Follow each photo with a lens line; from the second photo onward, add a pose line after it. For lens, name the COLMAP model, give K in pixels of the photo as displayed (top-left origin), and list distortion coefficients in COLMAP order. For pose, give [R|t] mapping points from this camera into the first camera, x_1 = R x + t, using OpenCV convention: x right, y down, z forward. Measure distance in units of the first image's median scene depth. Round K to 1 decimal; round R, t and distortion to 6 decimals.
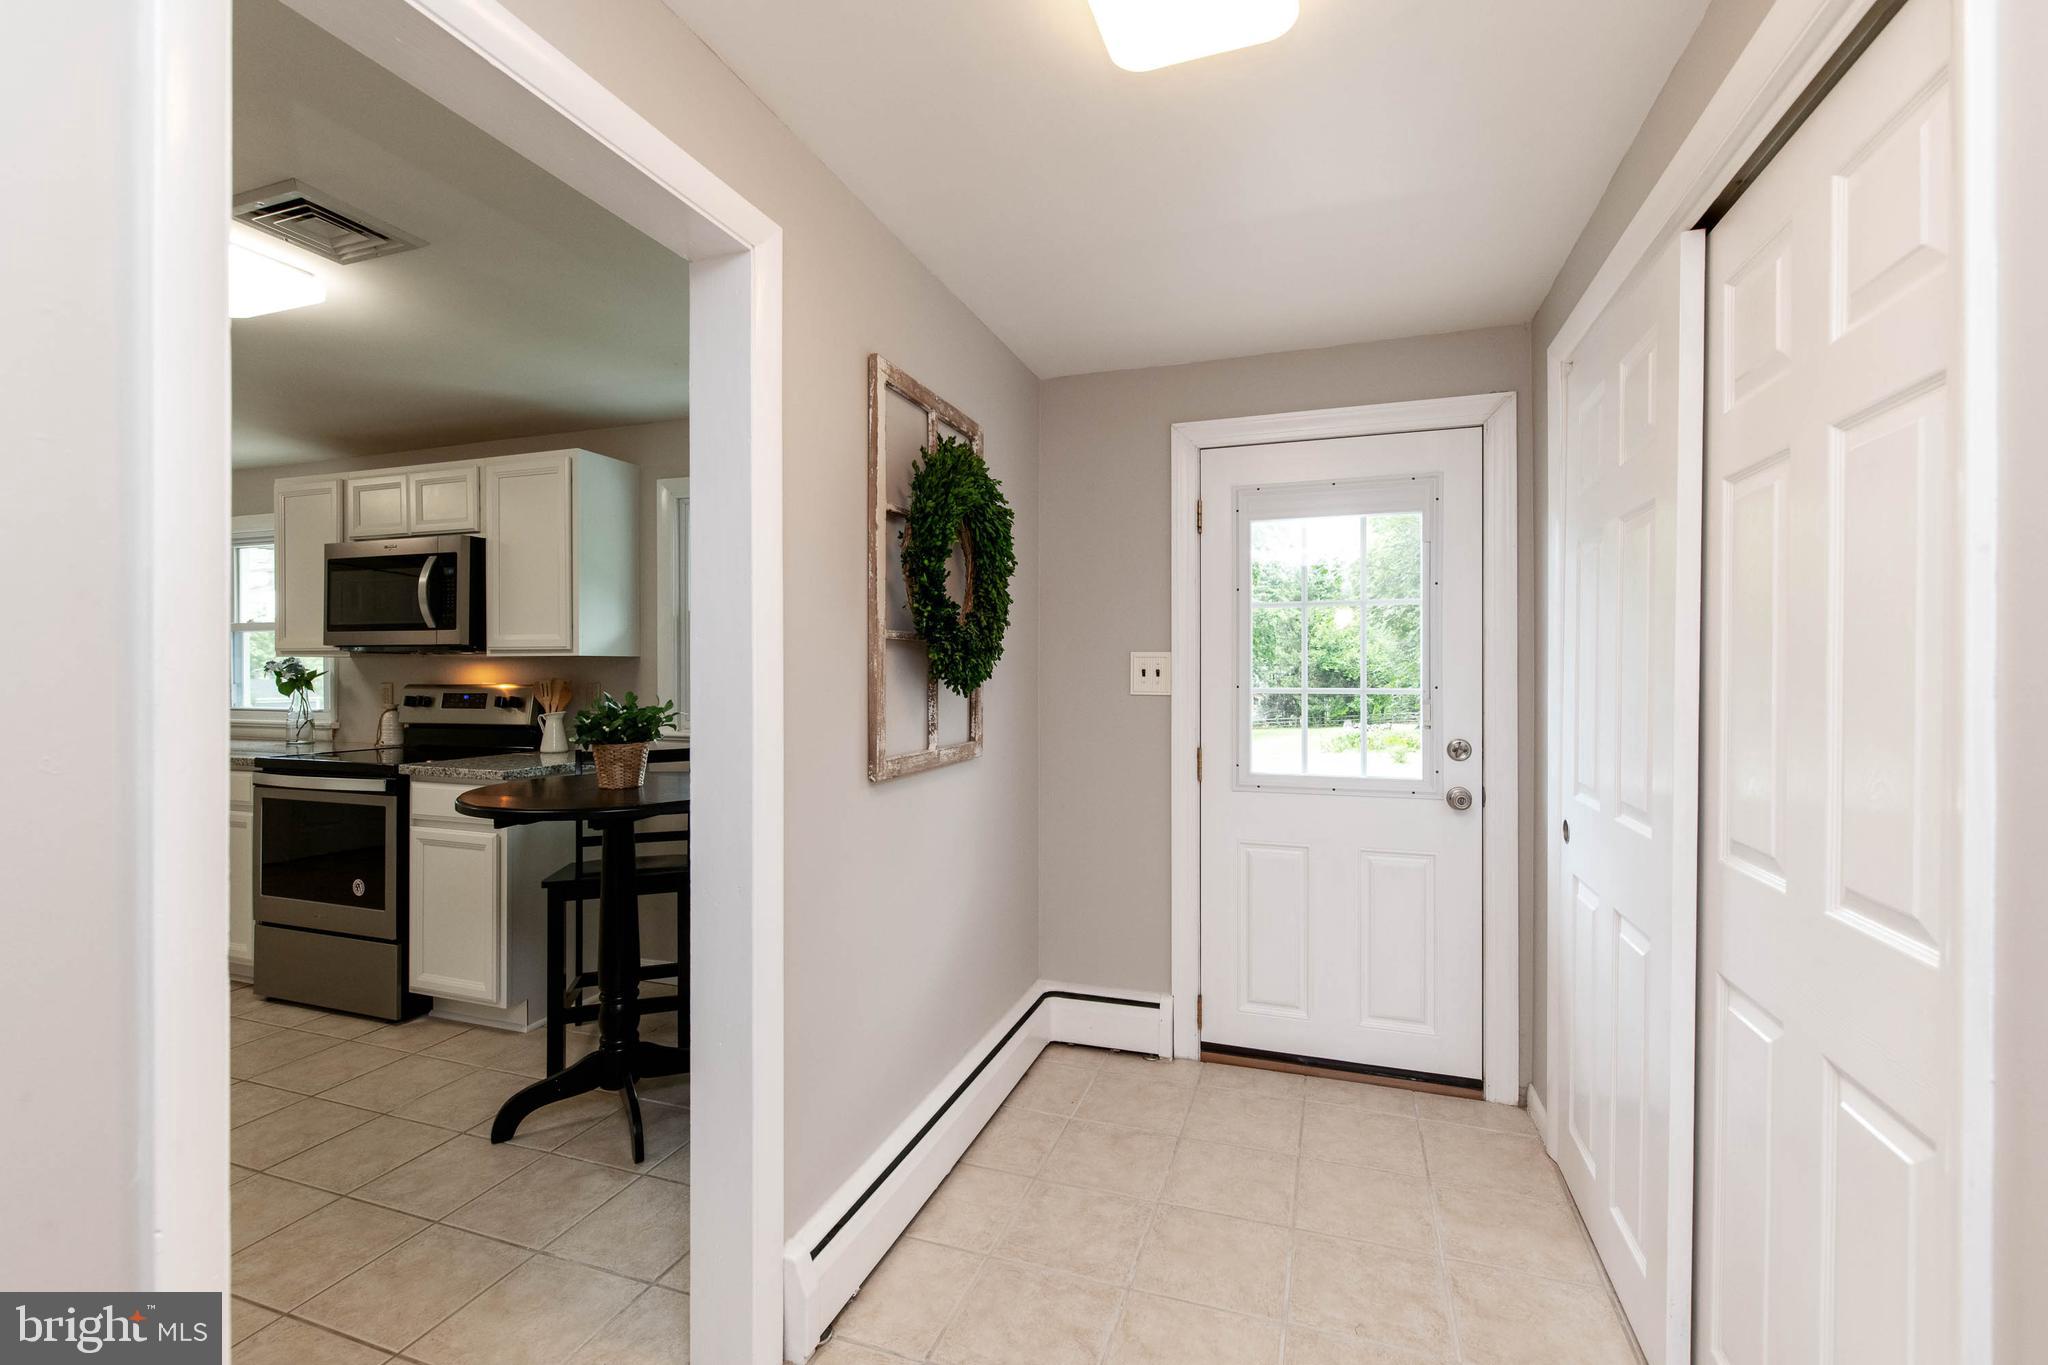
lens RADIAL K [[881.5, 0, 1028.7], [0, 881.5, 671.0], [0, 0, 1]] dist [0.001340, -0.000246]
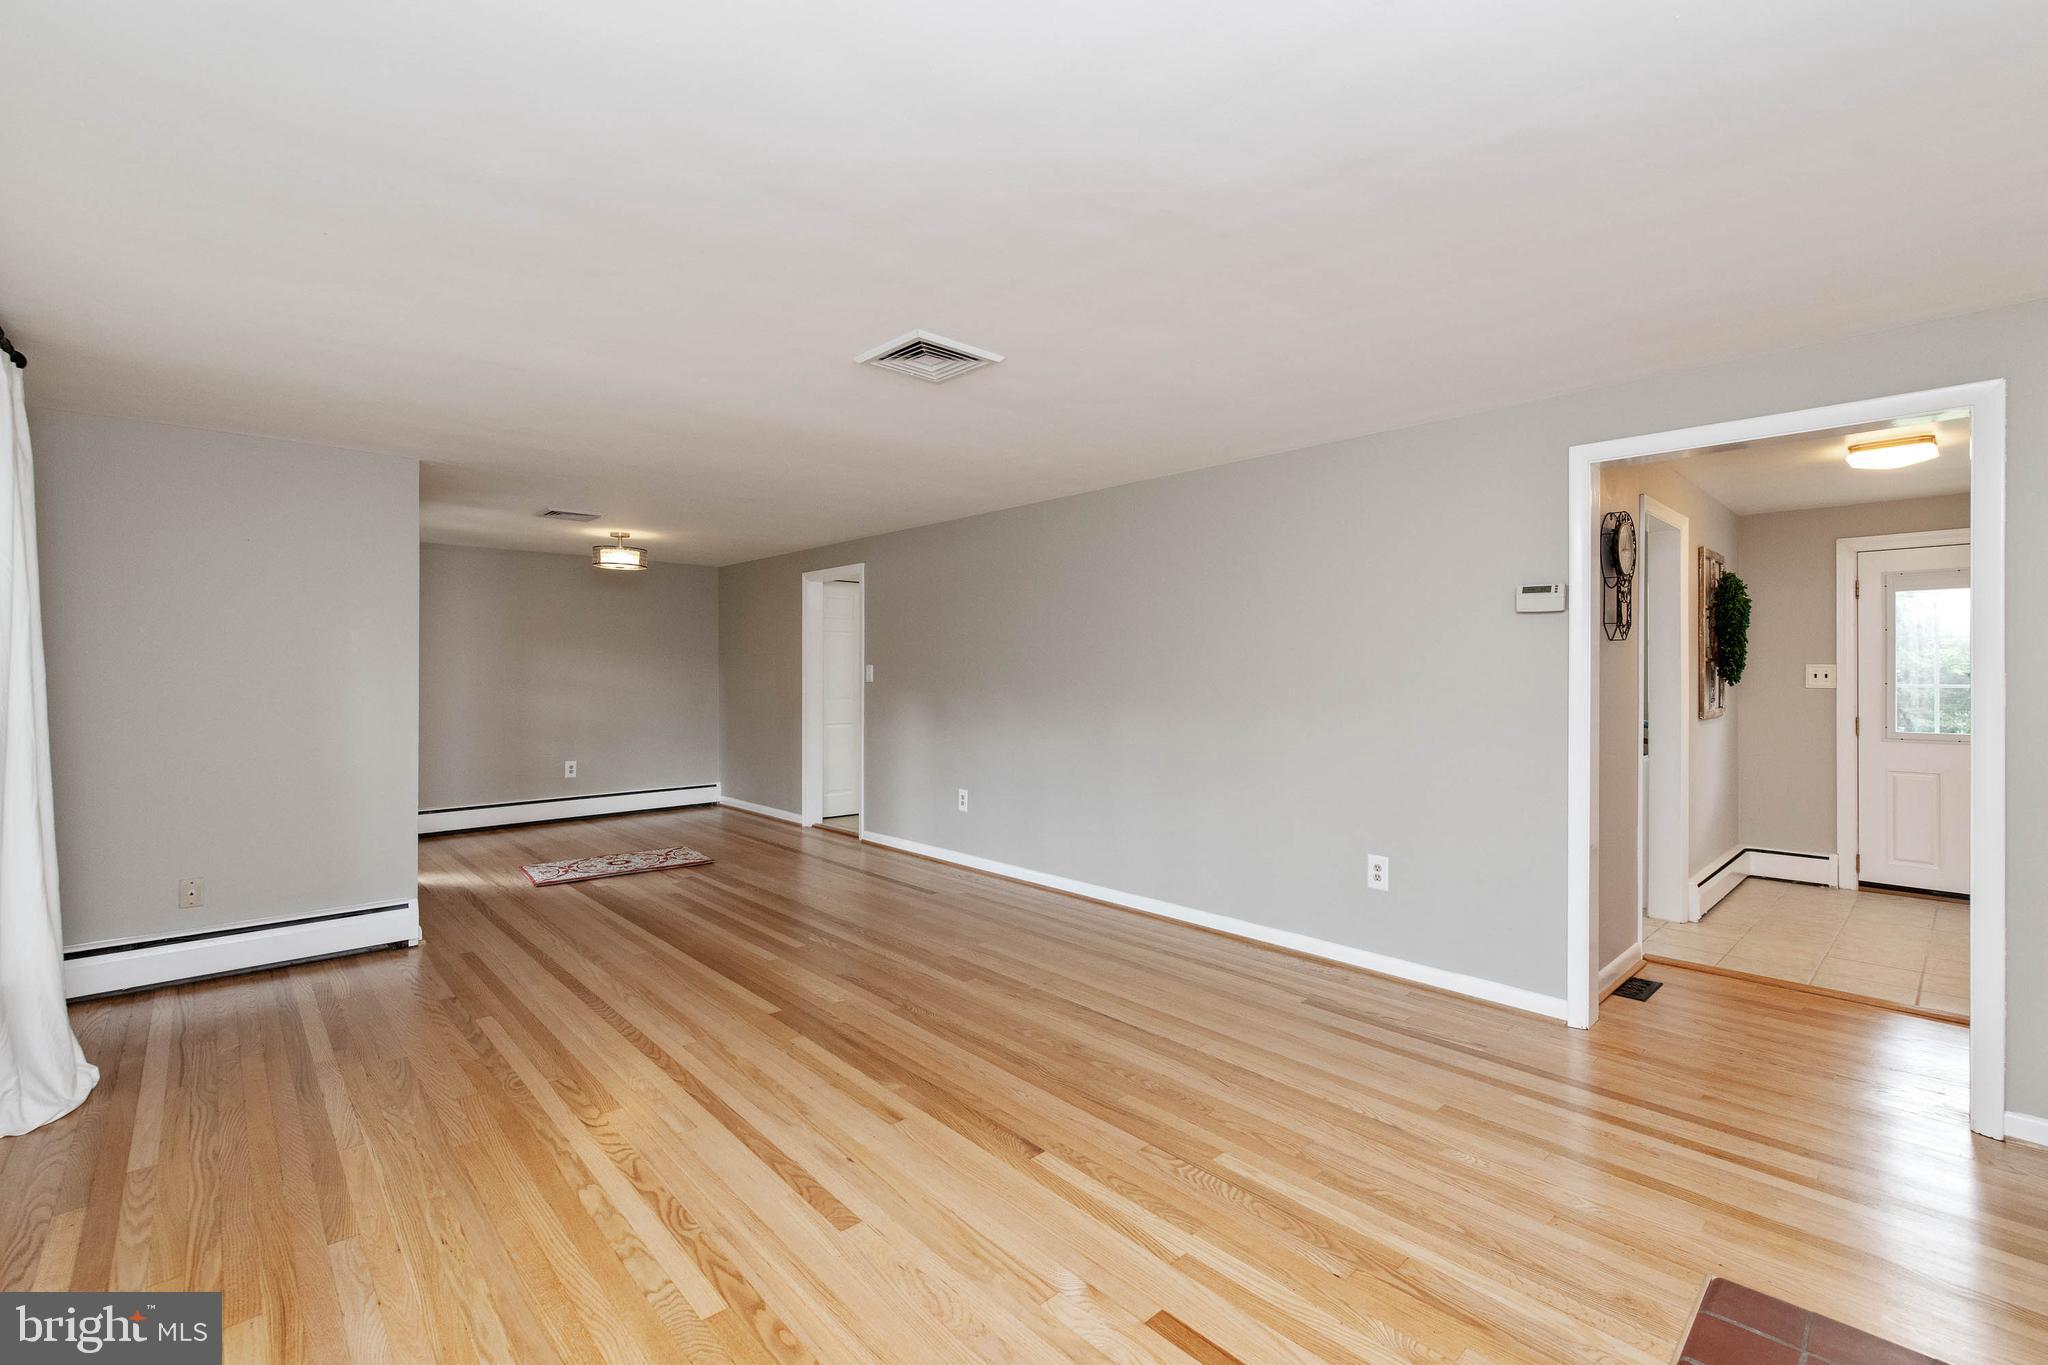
lens RADIAL K [[881.5, 0, 1028.7], [0, 881.5, 671.0], [0, 0, 1]] dist [0.001340, -0.000246]
pose [[0.885951, -0.001108, -0.463777, -0.470847], [-0.000879, 0.999991, -0.004069, 0.000970], [0.463778, 0.004013, 0.885943, -1.386431]]
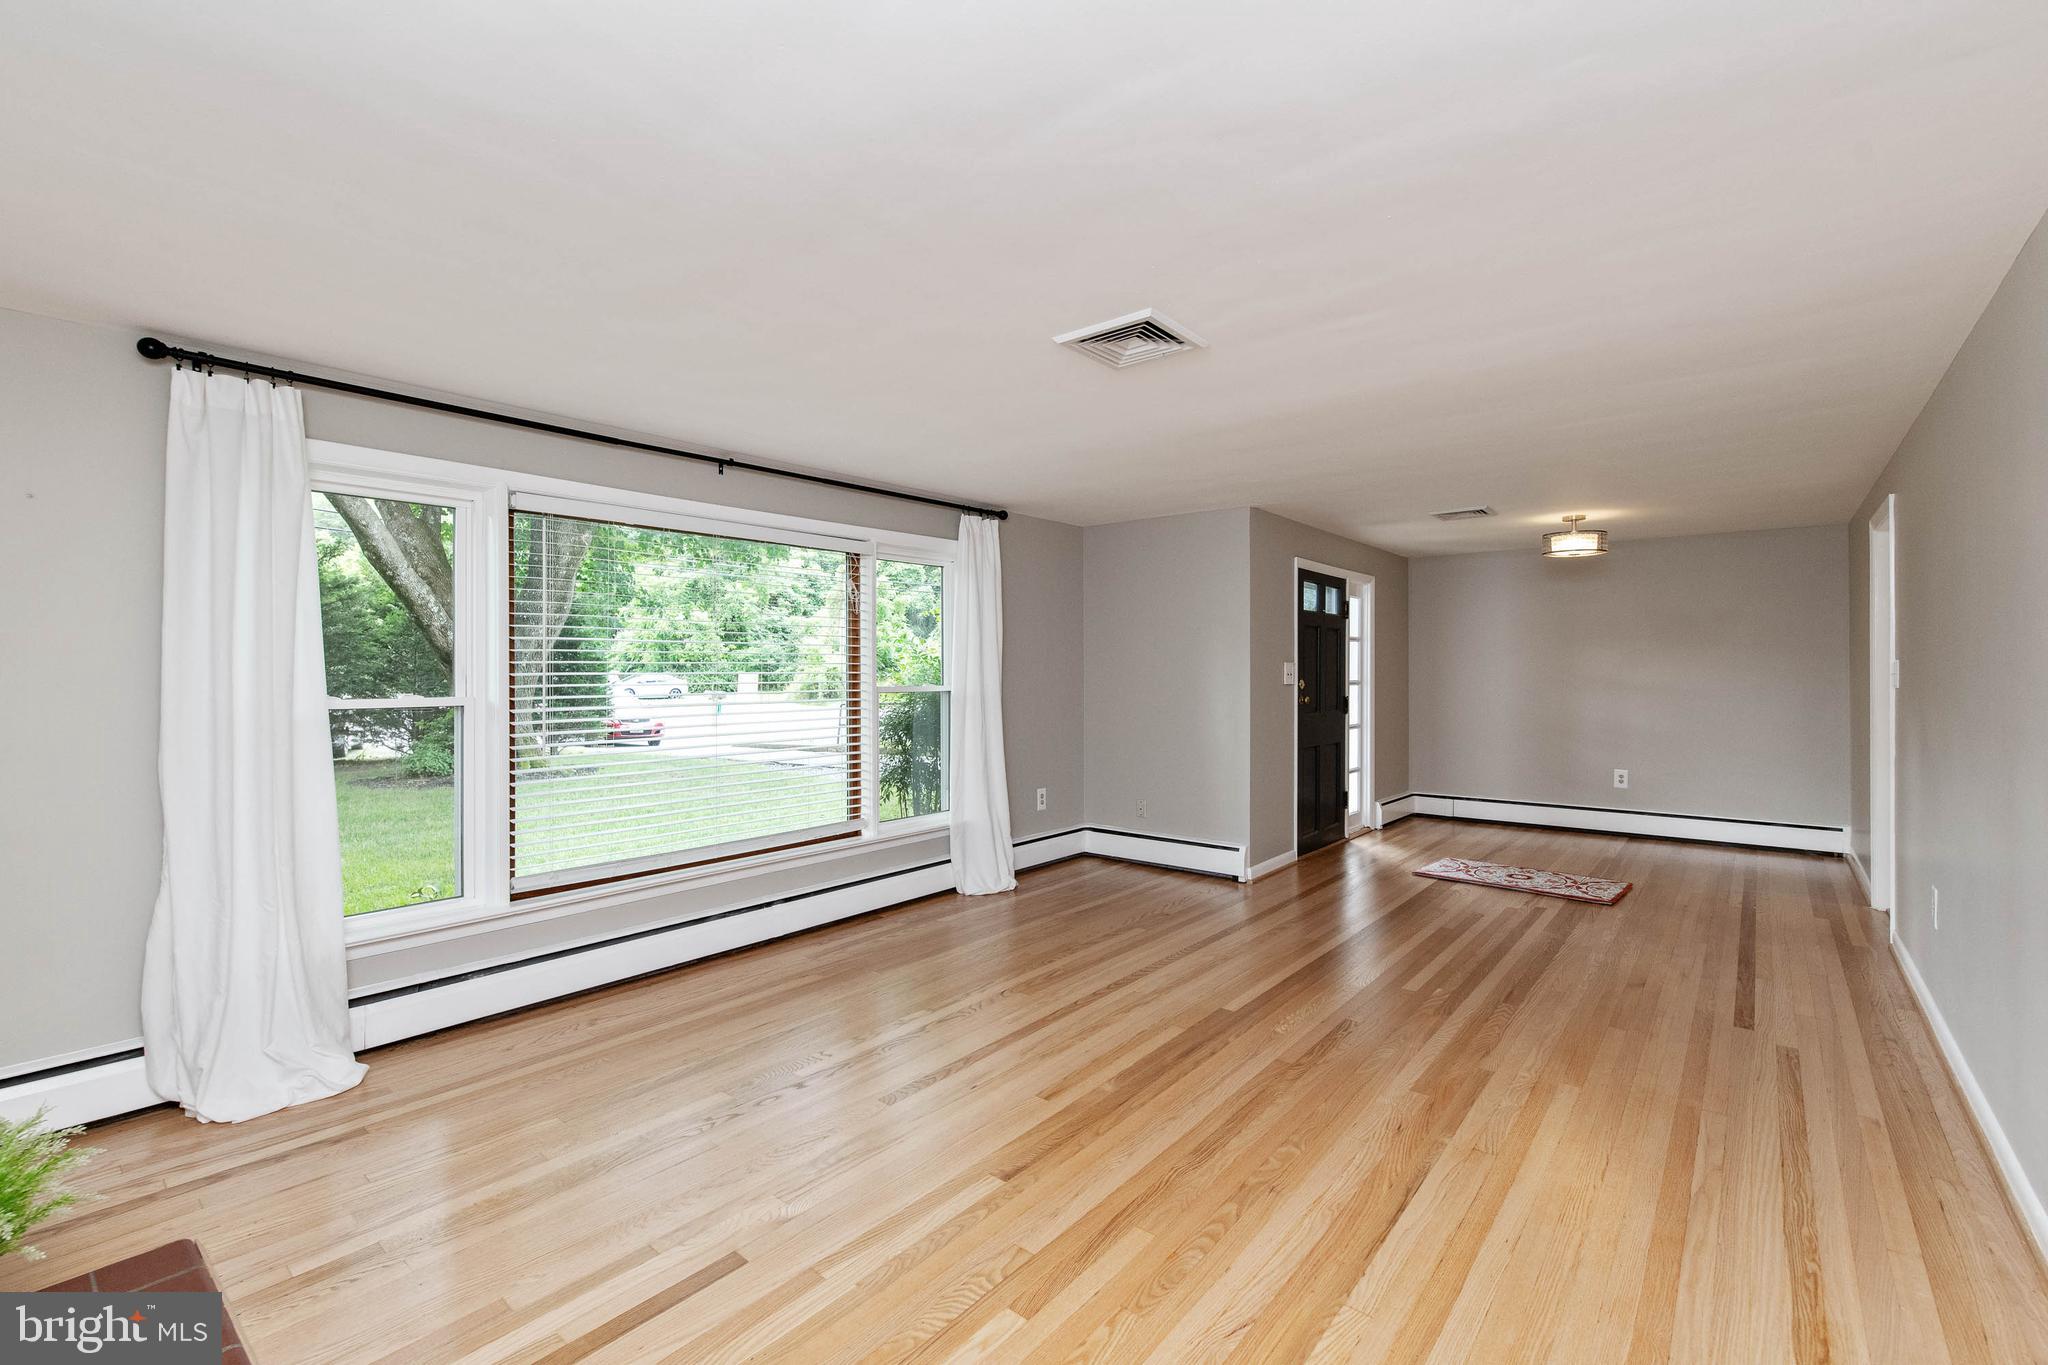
lens RADIAL K [[881.5, 0, 1028.7], [0, 881.5, 671.0], [0, 0, 1]] dist [0.001340, -0.000246]
pose [[-0.345944, 0.000338, -0.938255, -0.293590], [-0.002632, 0.999996, 0.001331, -0.001645], [0.938251, 0.002930, -0.345942, -0.869949]]
